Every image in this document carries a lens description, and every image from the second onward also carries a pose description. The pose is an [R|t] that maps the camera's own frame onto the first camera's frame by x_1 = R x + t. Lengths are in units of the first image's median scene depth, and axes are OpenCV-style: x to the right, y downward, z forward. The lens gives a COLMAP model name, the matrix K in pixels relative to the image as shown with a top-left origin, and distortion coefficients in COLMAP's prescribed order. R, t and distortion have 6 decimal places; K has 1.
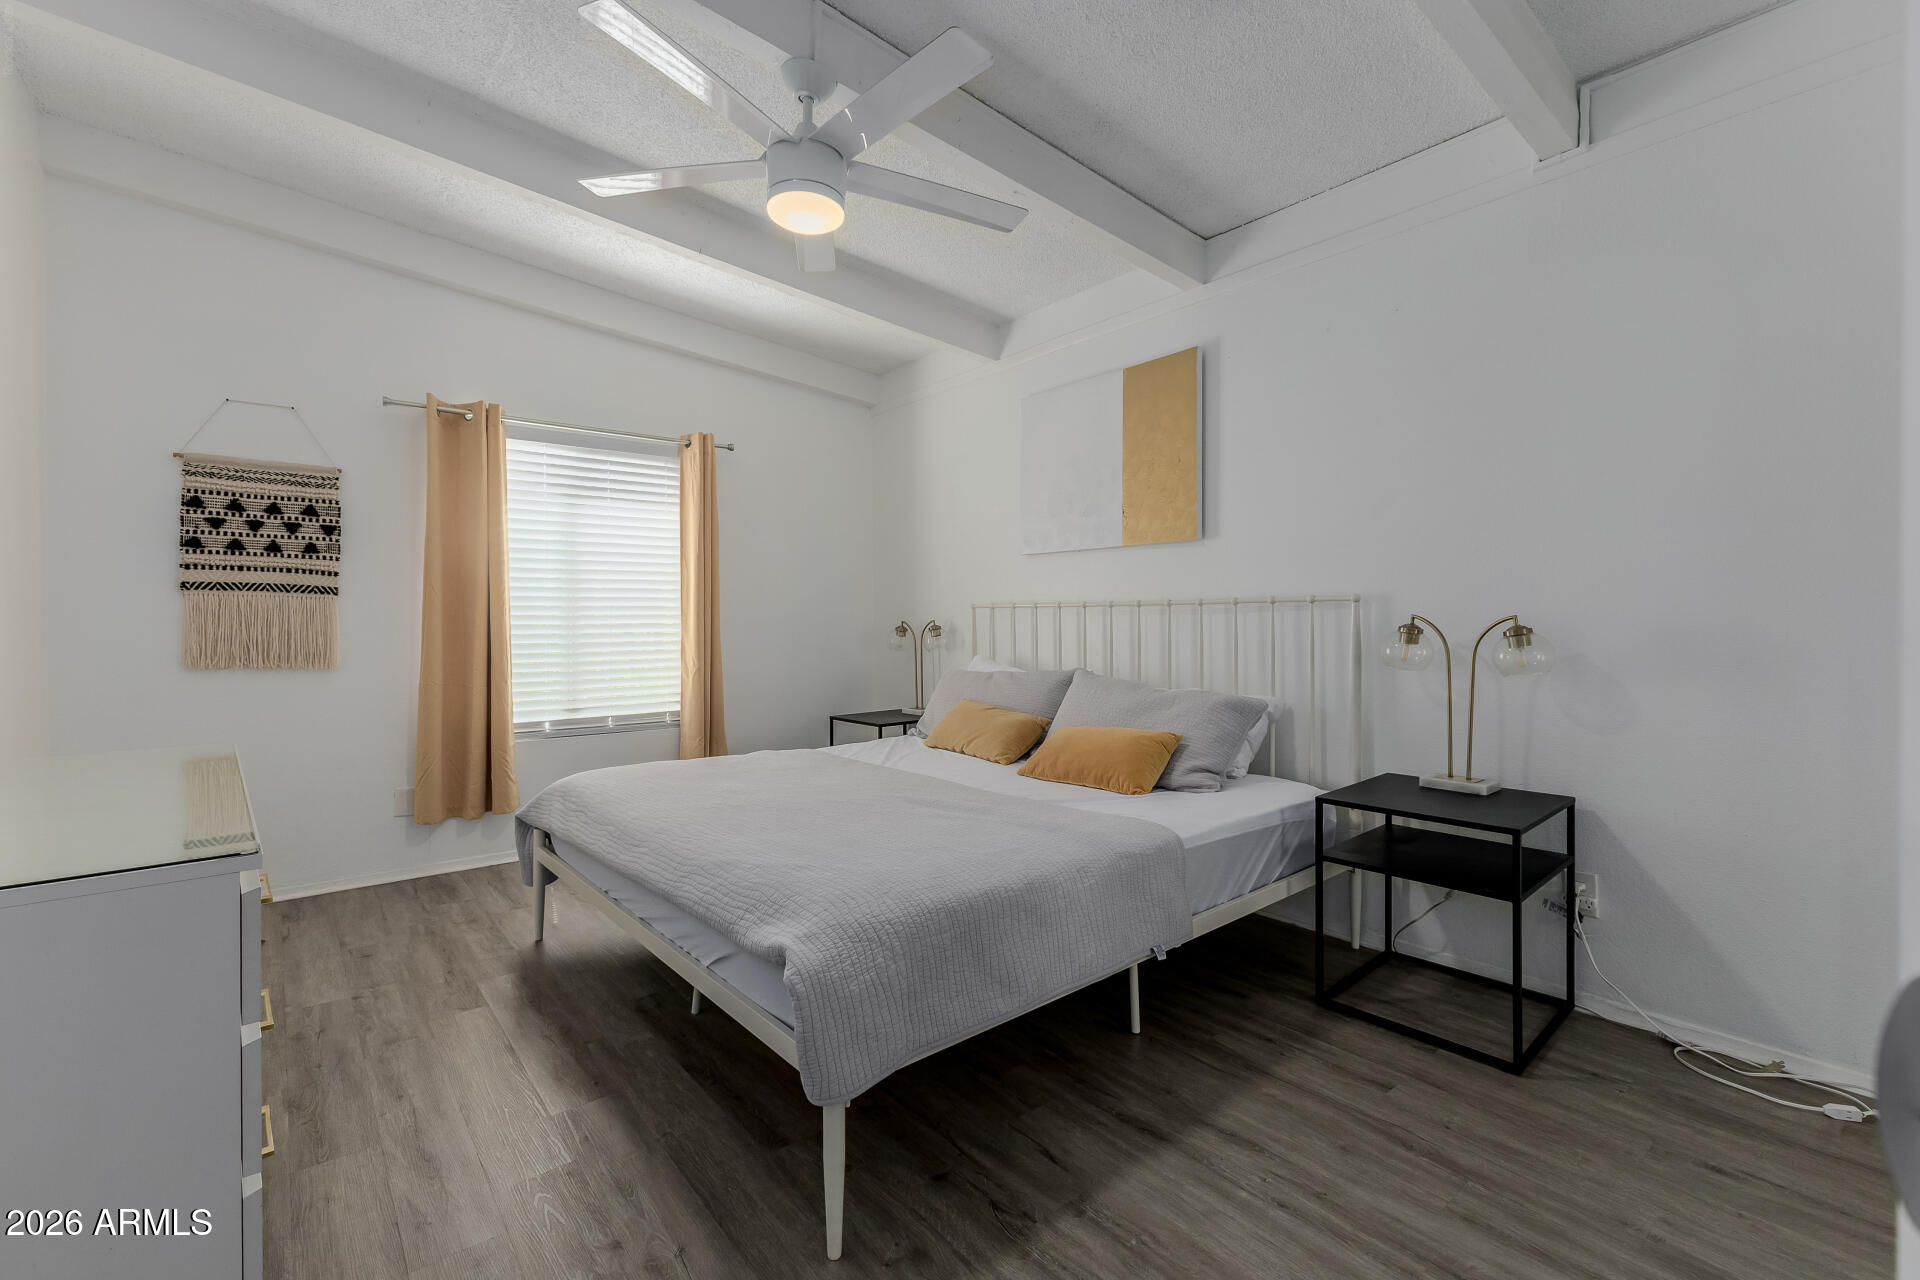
lens RADIAL K [[826.2, 0, 955.5], [0, 826.2, 634.0], [0, 0, 1]] dist [0.015364, -0.005437]
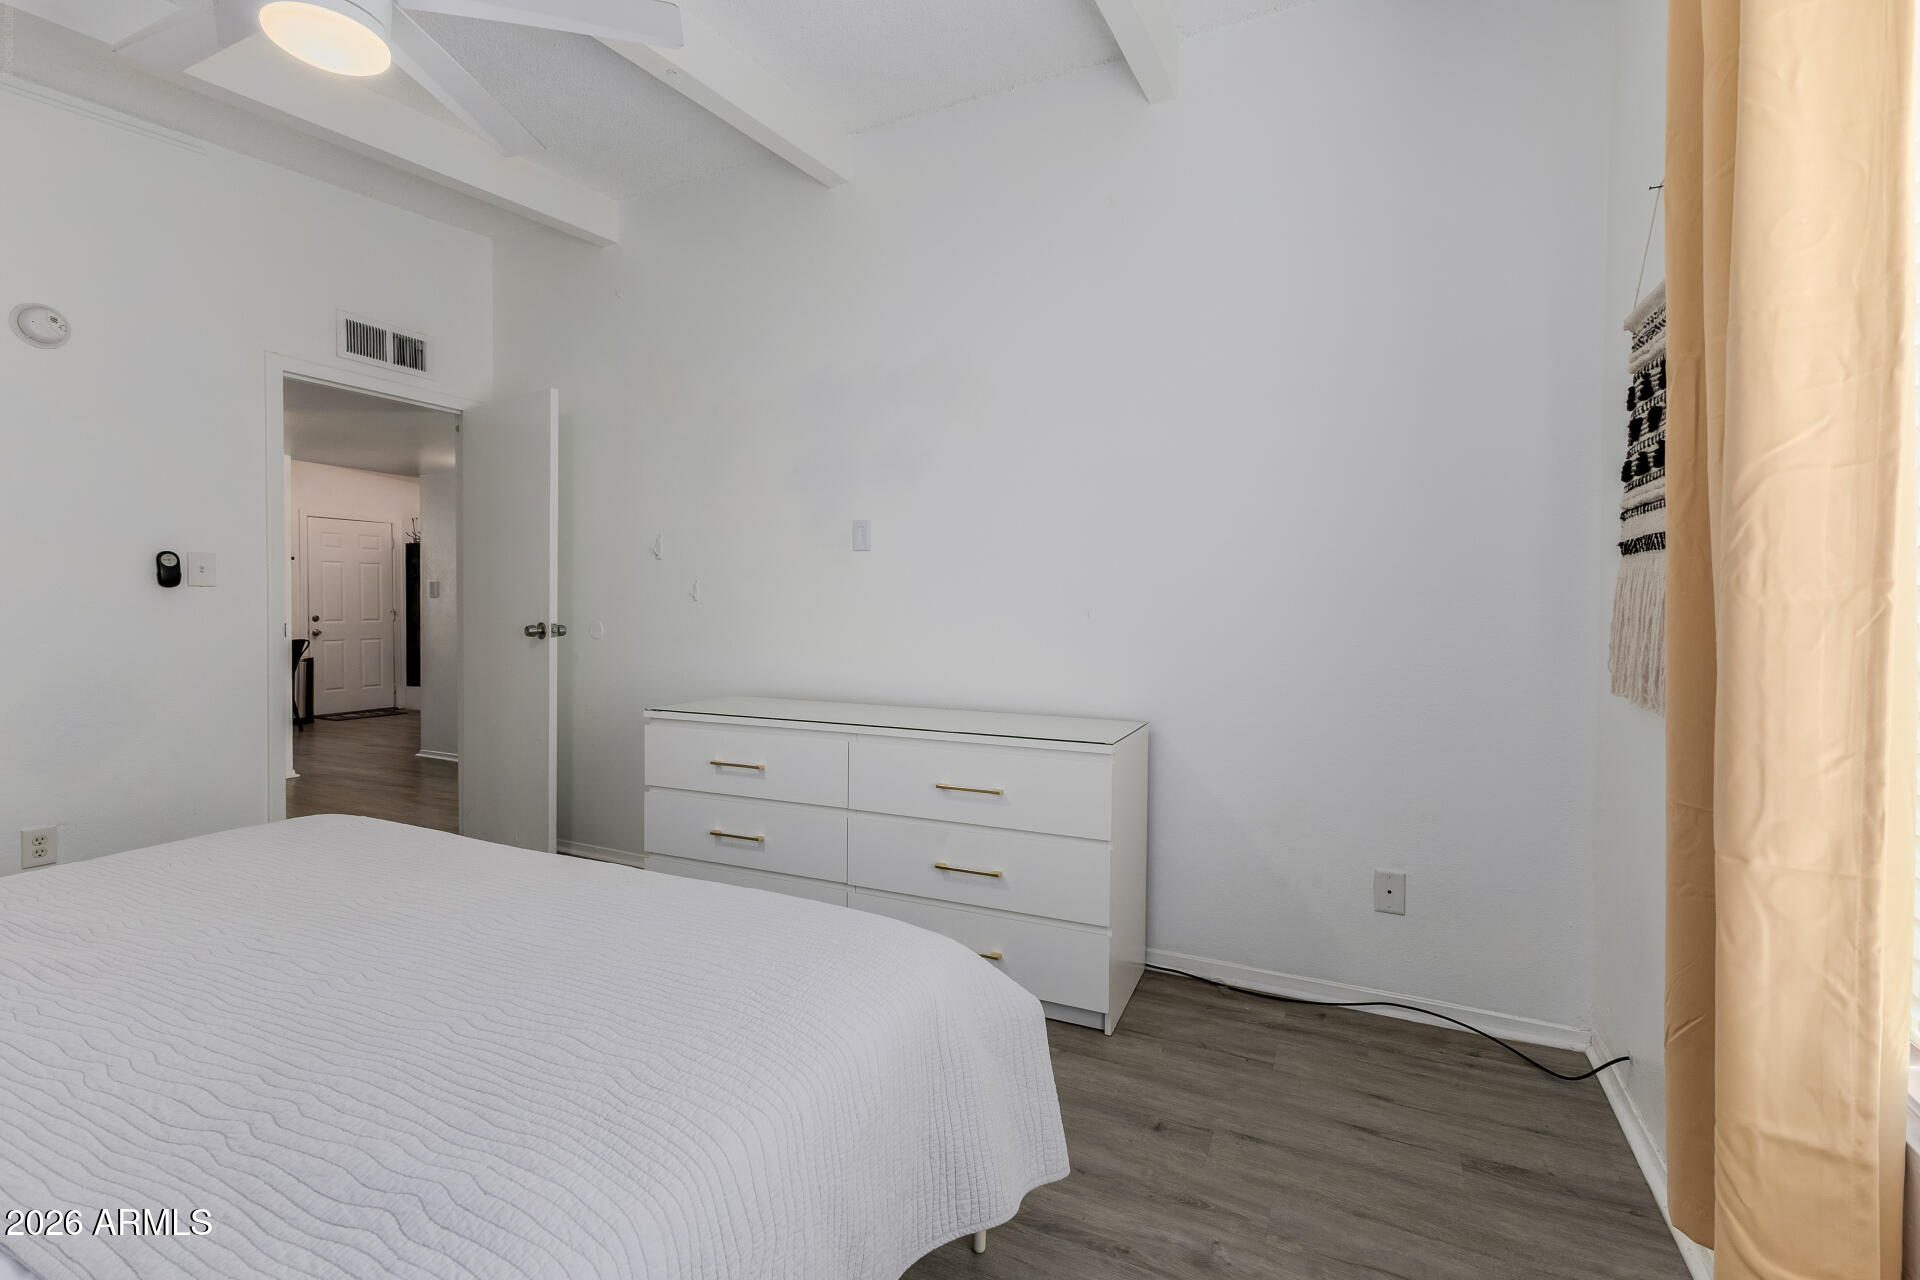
lens RADIAL K [[826.2, 0, 973.7], [0, 826.2, 625.9], [0, 0, 1]] dist [0.015364, -0.005437]
pose [[-0.915541, 0.003357, -0.402210, -0.253125], [-0.005371, 0.999774, 0.020570, -0.012116], [0.402188, 0.020993, -0.915317, 1.210833]]
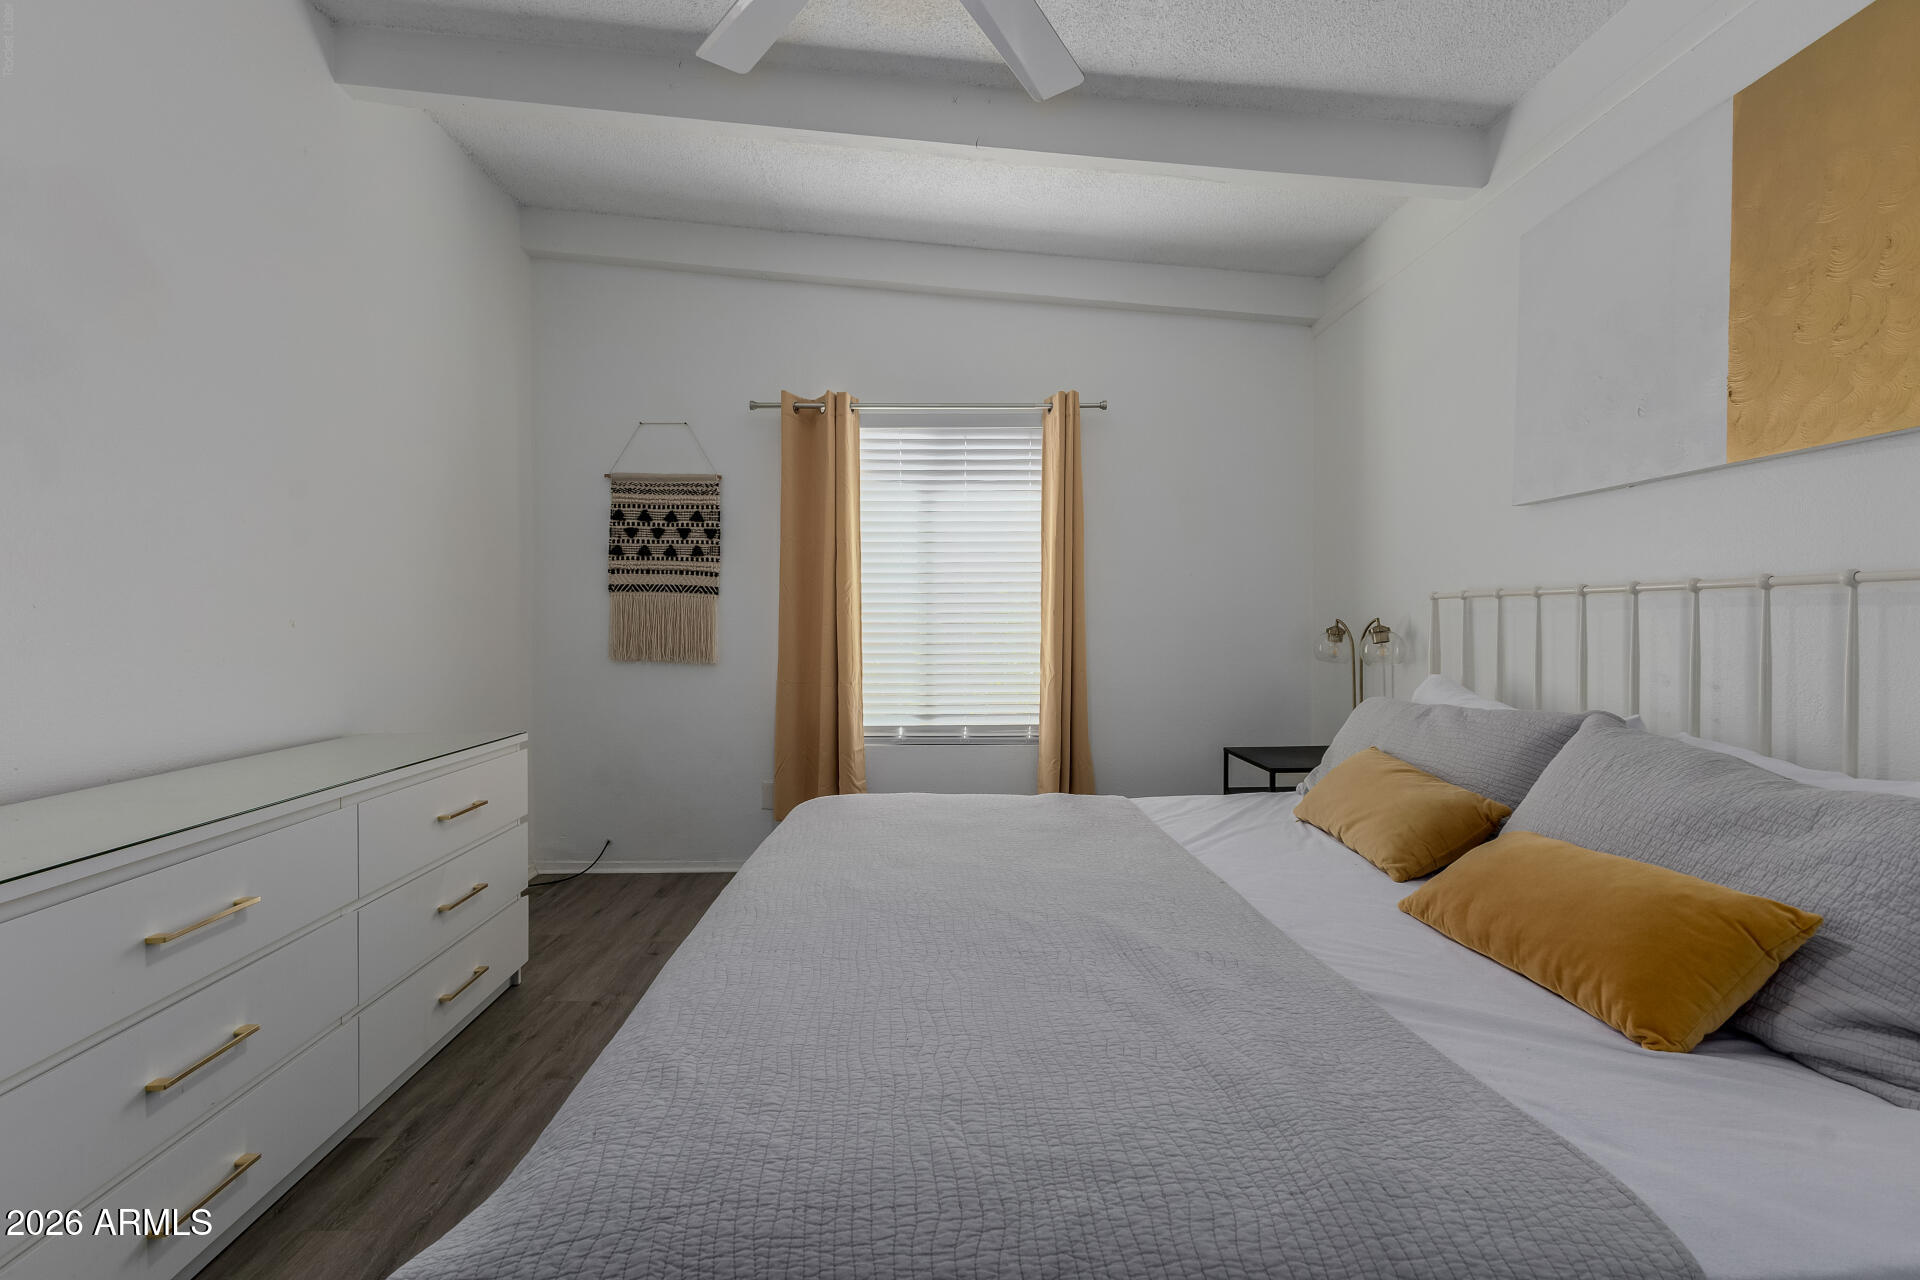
lens RADIAL K [[826.2, 0, 961.3], [0, 826.2, 635.6], [0, 0, 1]] dist [0.015364, -0.005437]
pose [[0.791443, 0.012778, -0.611110, 0.147931], [-0.011601, 0.999915, 0.005884, -0.003805], [0.611133, 0.002433, 0.791524, 0.346226]]
